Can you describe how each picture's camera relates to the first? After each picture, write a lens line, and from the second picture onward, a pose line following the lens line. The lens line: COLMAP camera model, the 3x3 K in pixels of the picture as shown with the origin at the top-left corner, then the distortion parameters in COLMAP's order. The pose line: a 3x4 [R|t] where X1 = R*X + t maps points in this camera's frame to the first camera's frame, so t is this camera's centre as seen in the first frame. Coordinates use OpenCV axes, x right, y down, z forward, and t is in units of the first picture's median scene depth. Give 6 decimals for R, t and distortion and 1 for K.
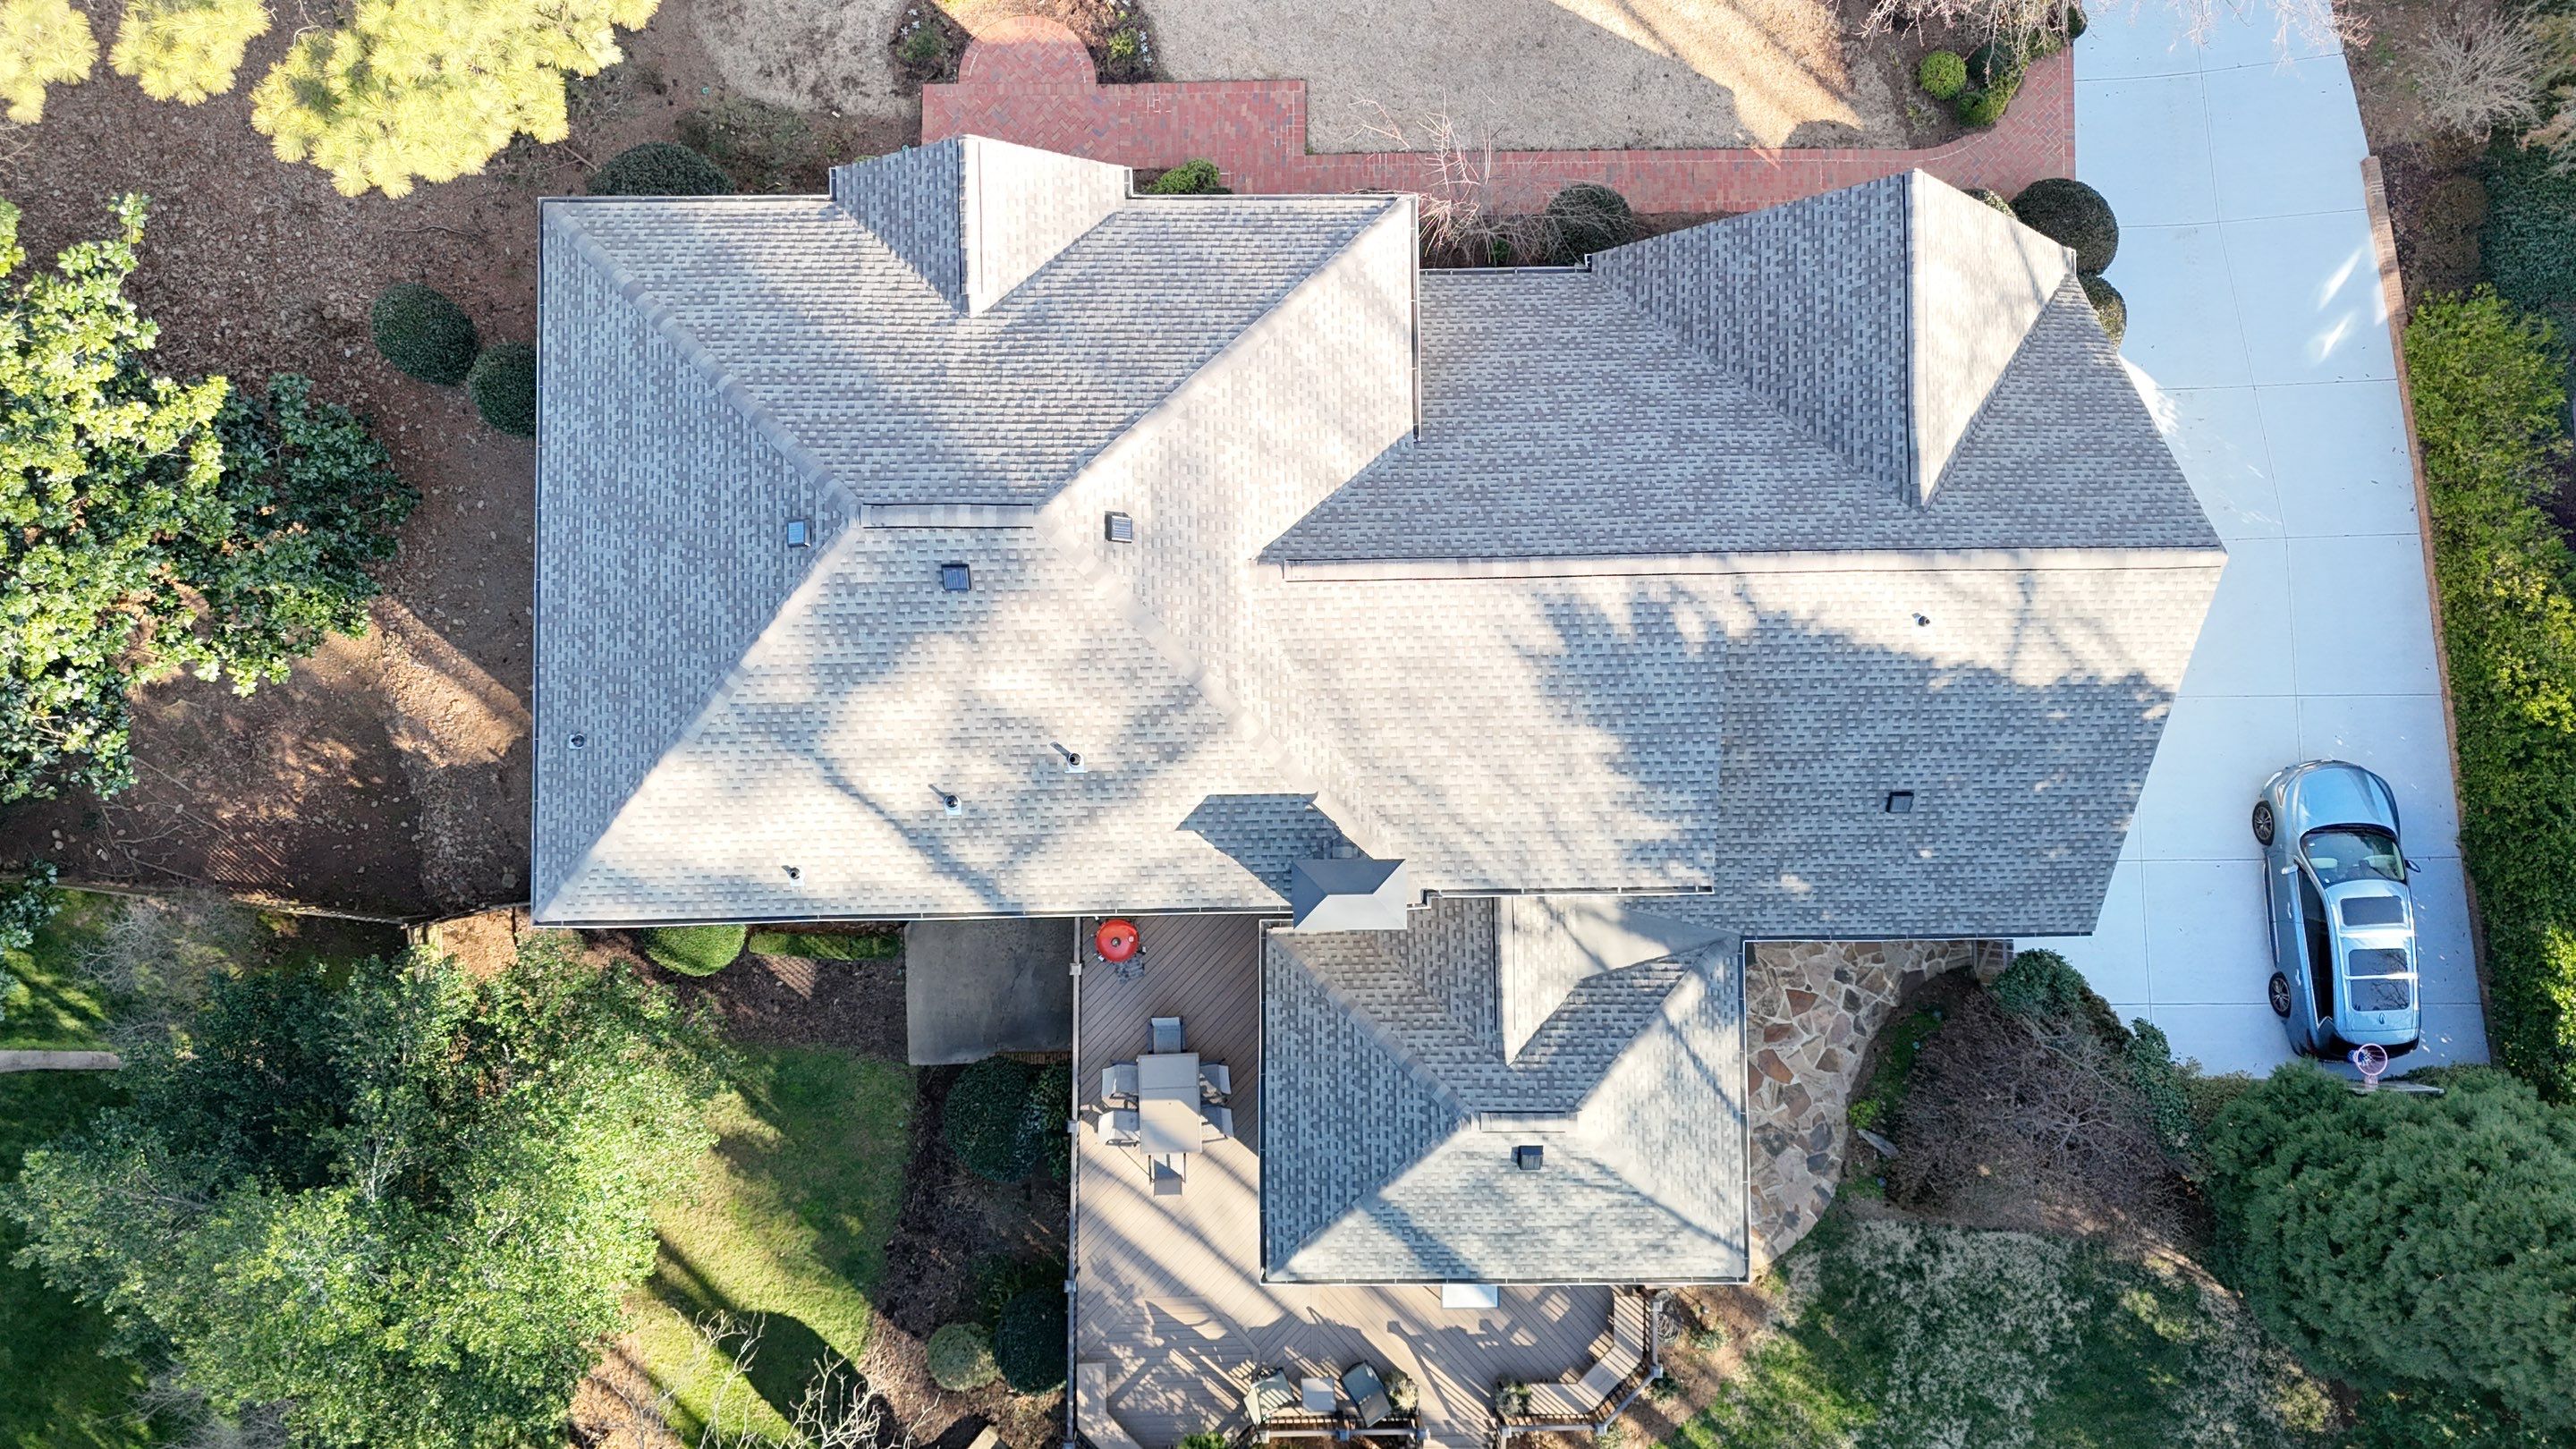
lens RADIAL K [[1915.9, 0, 1275.7], [0, 1915.9, 714.6], [0, 0, 1]] dist [-0.000682, -0.006292]
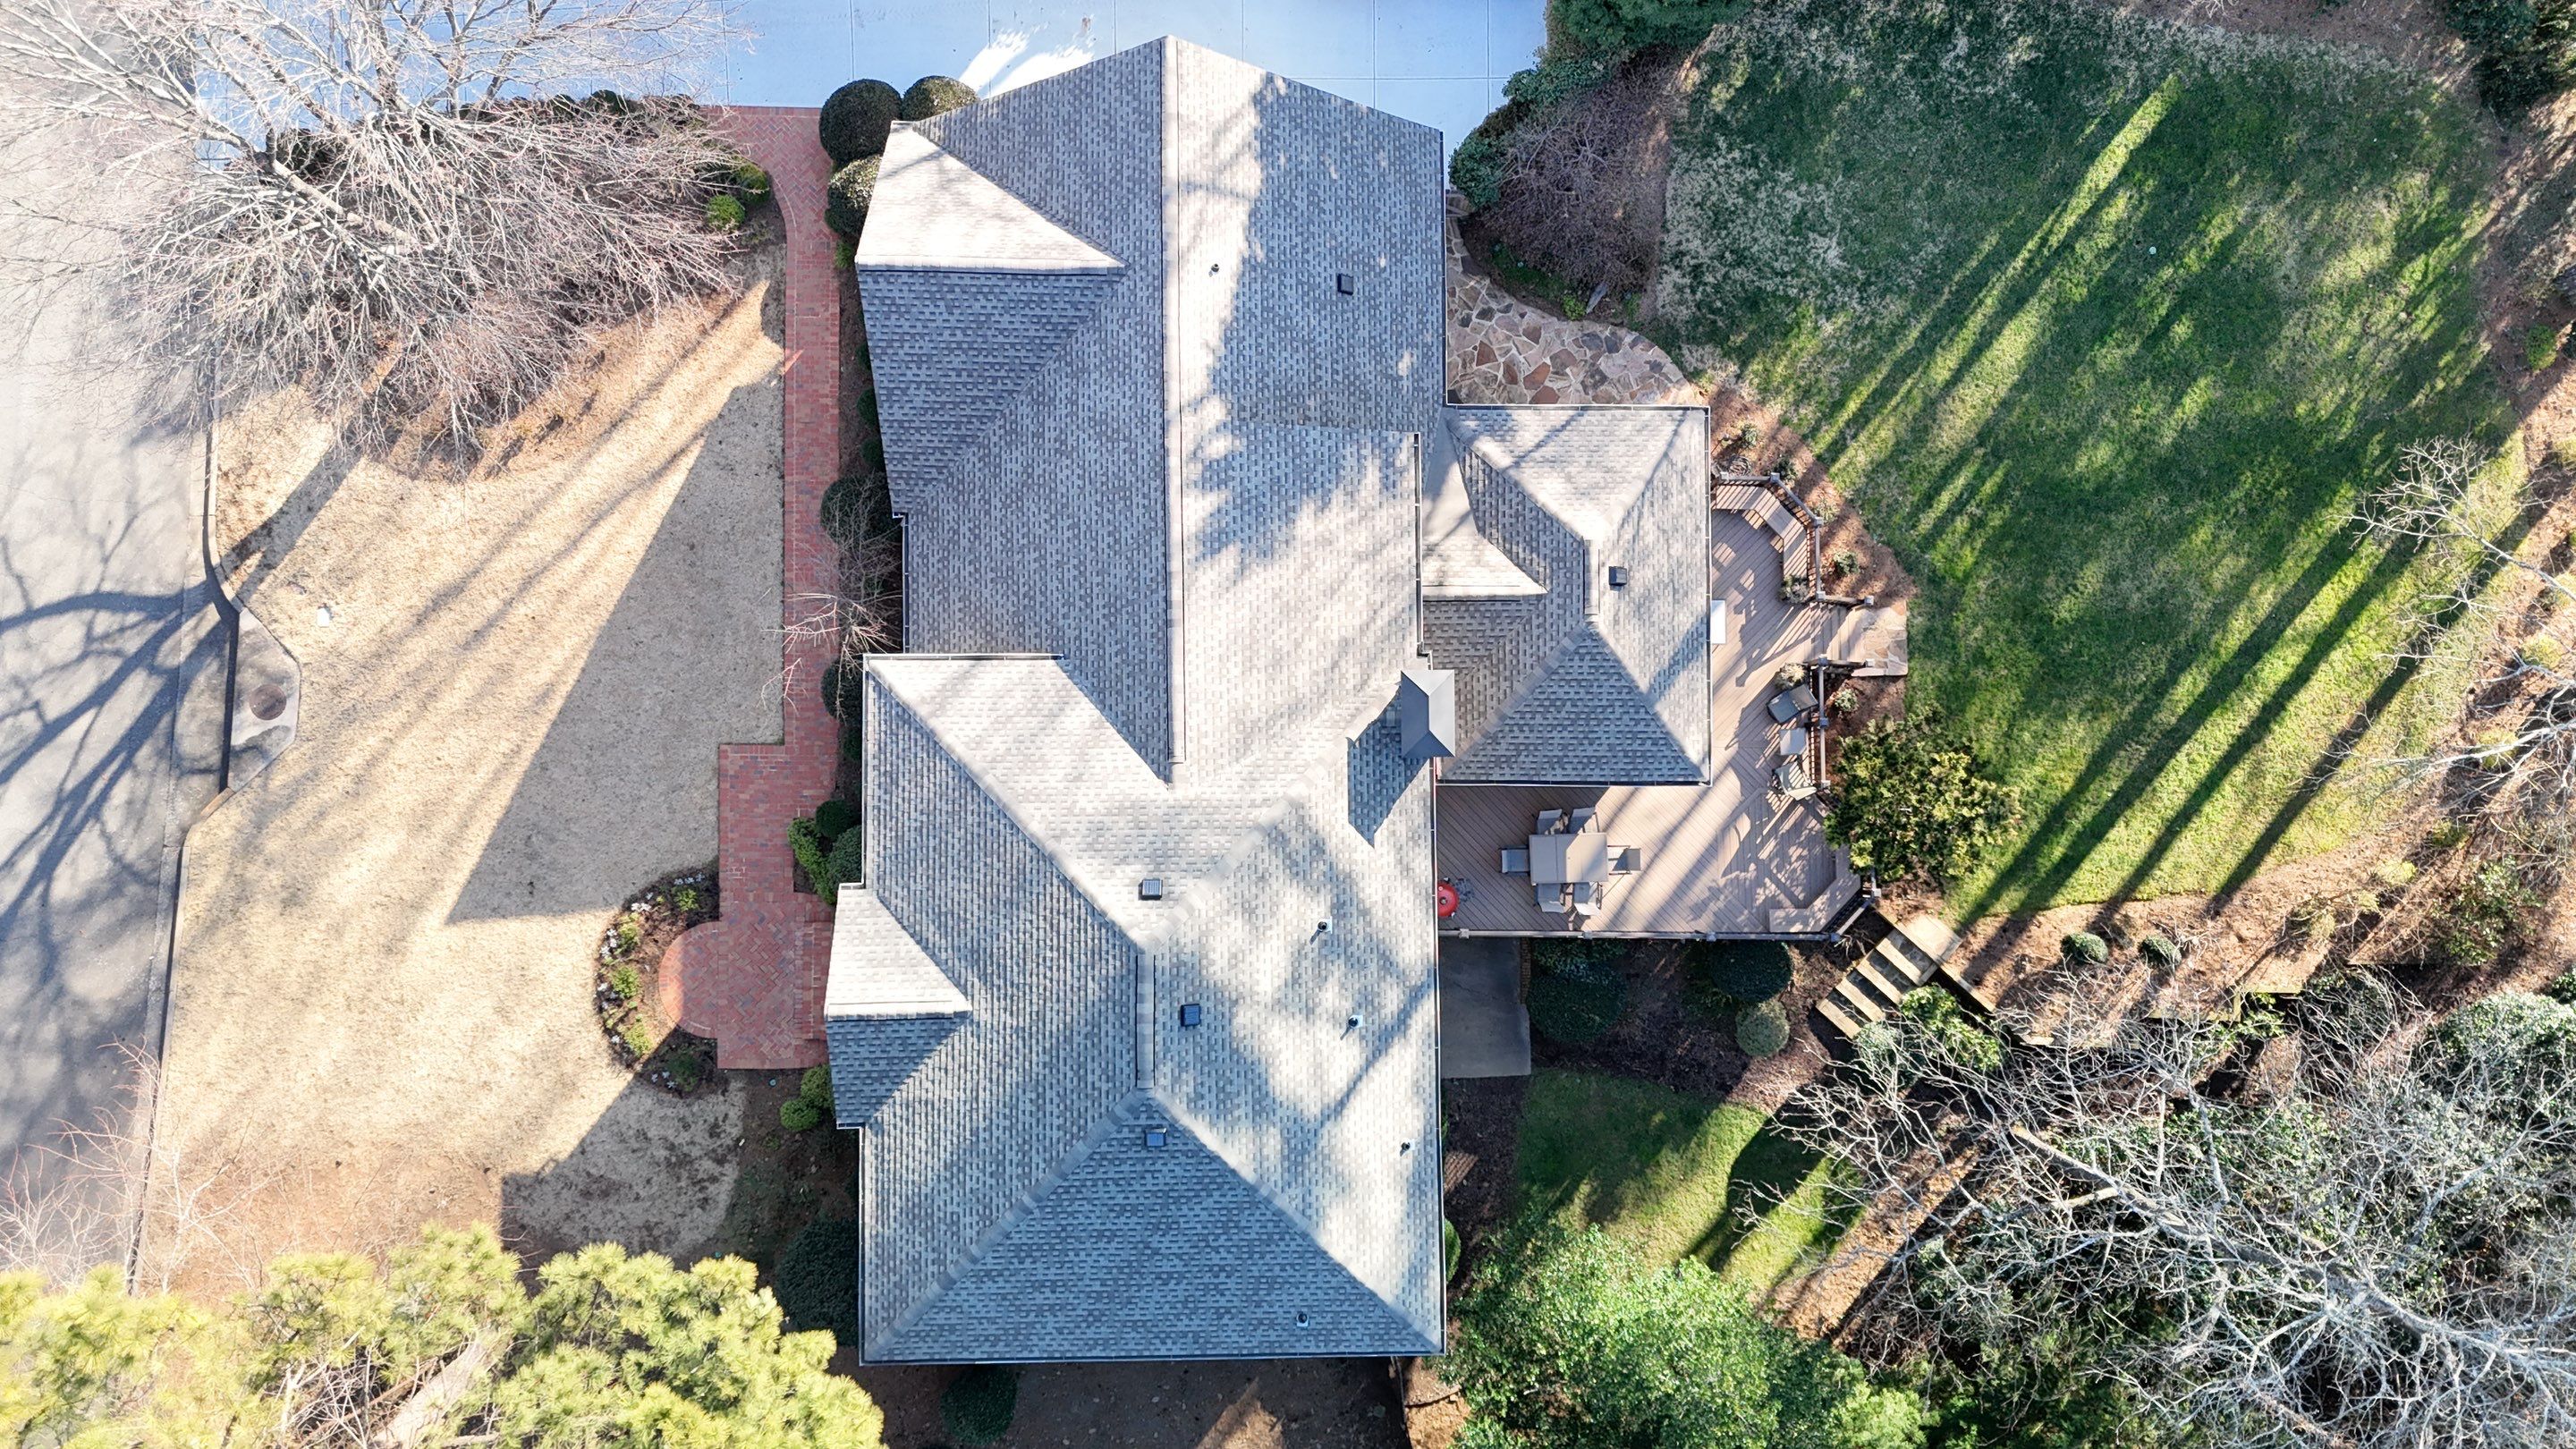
lens RADIAL K [[1915.9, 0, 1292.0], [0, 1915.9, 722.2], [0, 0, 1]] dist [-0.000682, -0.006292]
pose [[0.004657, -0.999397, 0.034421, -0.011207], [0.994935, 0.008087, 0.100196, -0.111394], [-0.100414, 0.033780, 0.994372, -0.250191]]
